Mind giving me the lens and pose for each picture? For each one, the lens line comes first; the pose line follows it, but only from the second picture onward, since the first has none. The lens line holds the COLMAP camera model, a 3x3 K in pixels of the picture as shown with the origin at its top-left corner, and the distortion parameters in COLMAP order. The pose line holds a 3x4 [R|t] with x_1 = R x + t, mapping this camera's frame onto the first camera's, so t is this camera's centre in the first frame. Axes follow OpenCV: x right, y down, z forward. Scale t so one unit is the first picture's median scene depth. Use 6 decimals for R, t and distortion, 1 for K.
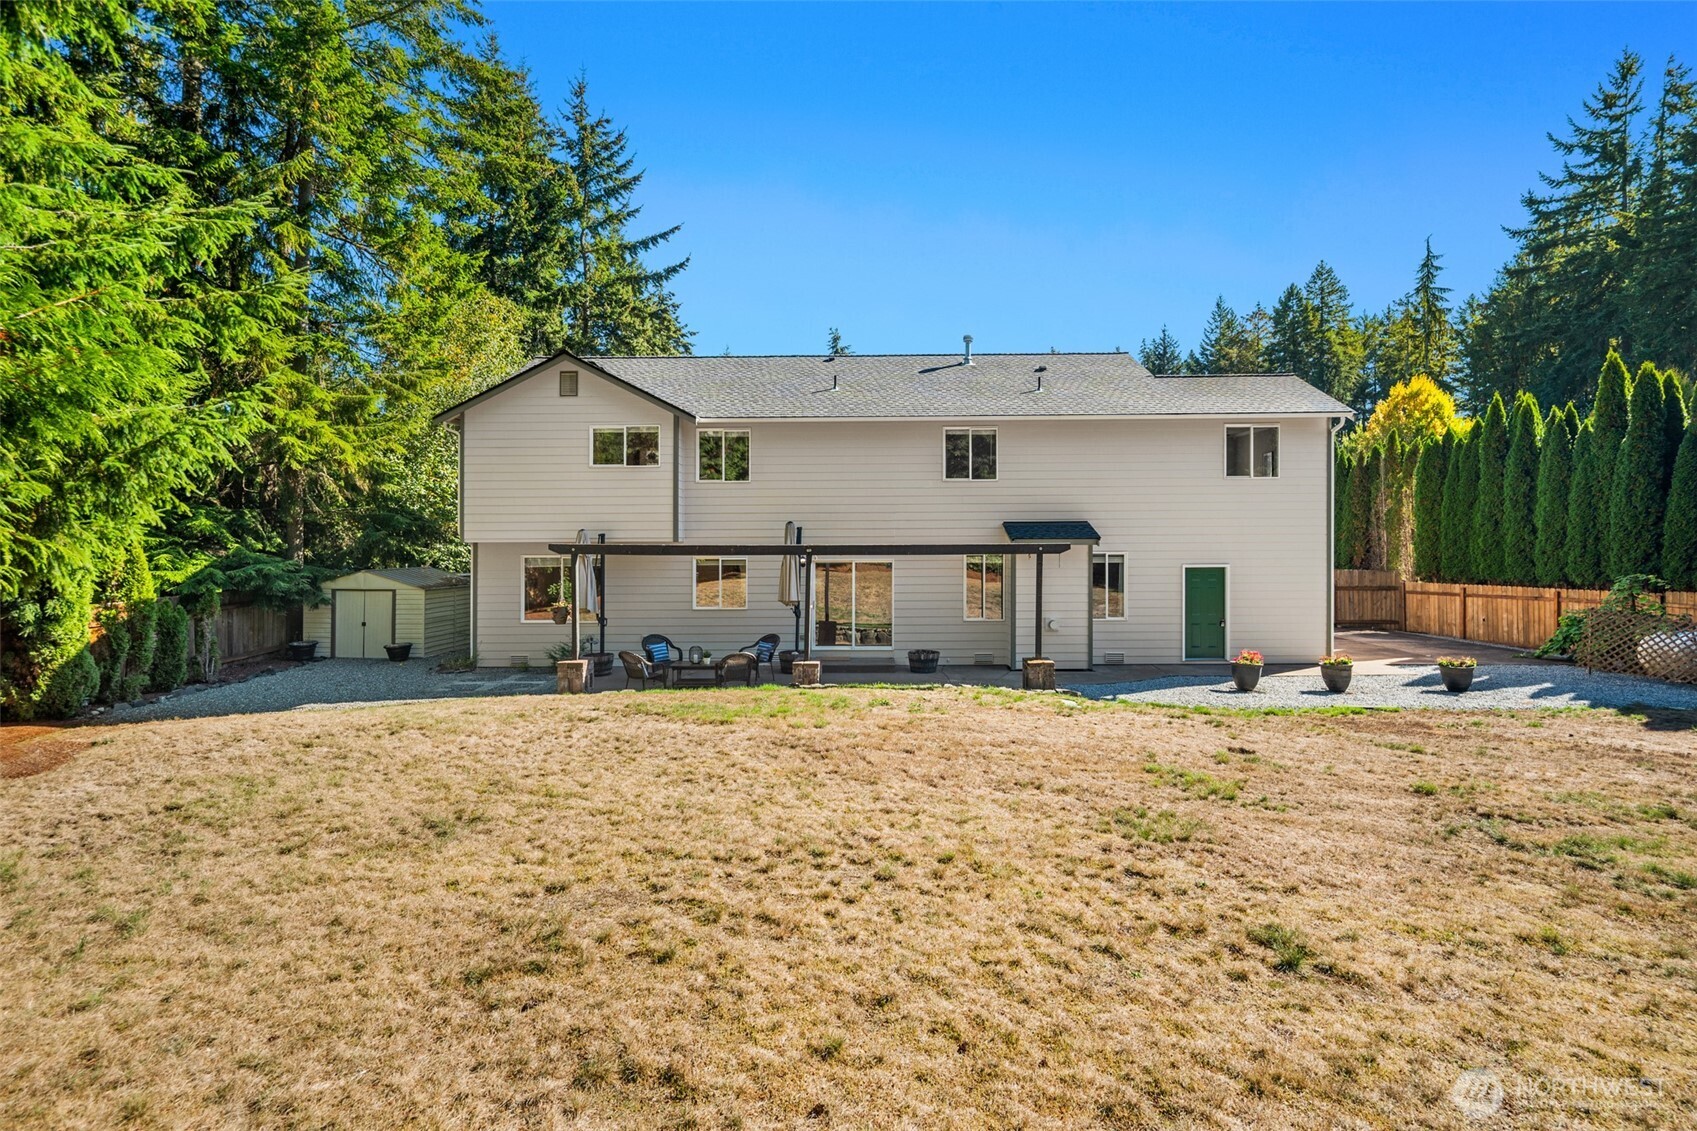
lens RADIAL K [[817.4, 0, 851.0], [0, 817.4, 534.4], [0, 0, 1]] dist [-0.001988, -0.000867]
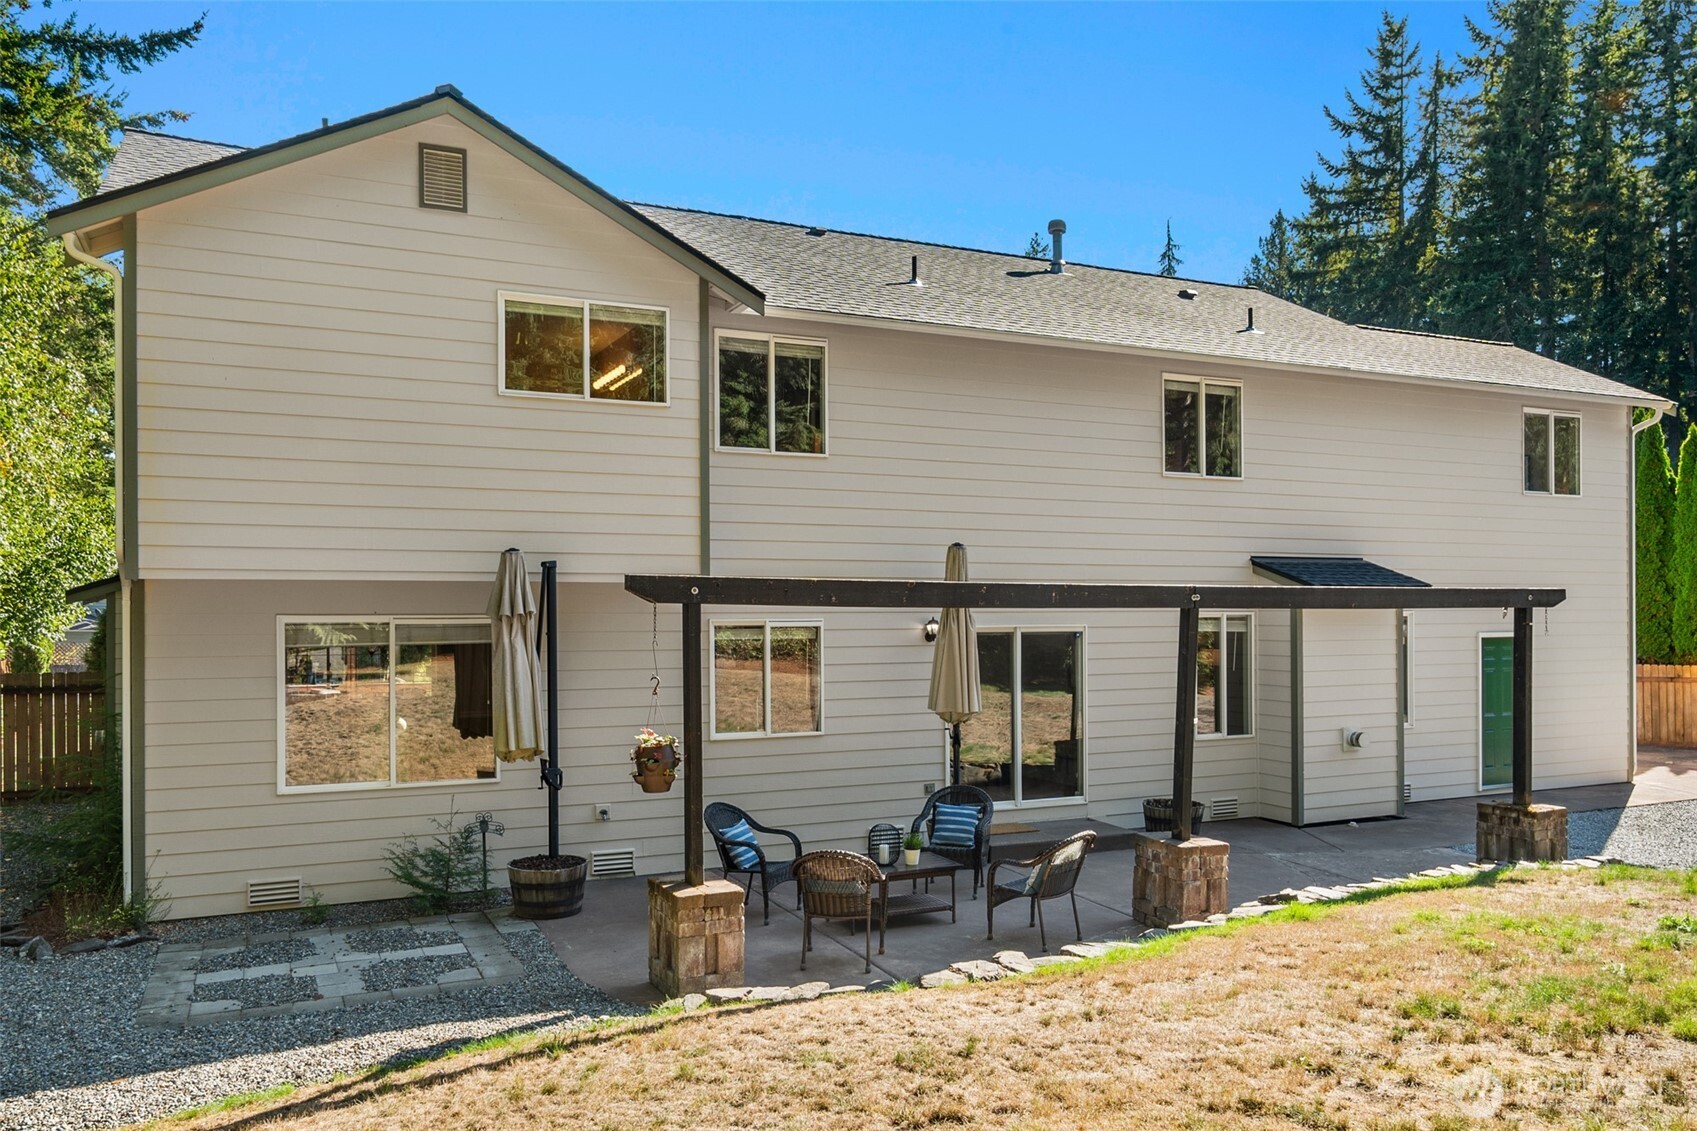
lens RADIAL K [[1255.8, 0, 850.2], [0, 1255.8, 618.4], [0, 0, 1]] dist [0.000891, 0.002999]
pose [[0.897280, 0.000958, 0.441461, -0.421540], [-0.004066, 0.999973, 0.006093, 0.021970], [-0.441443, -0.007262, 0.897260, 0.362801]]
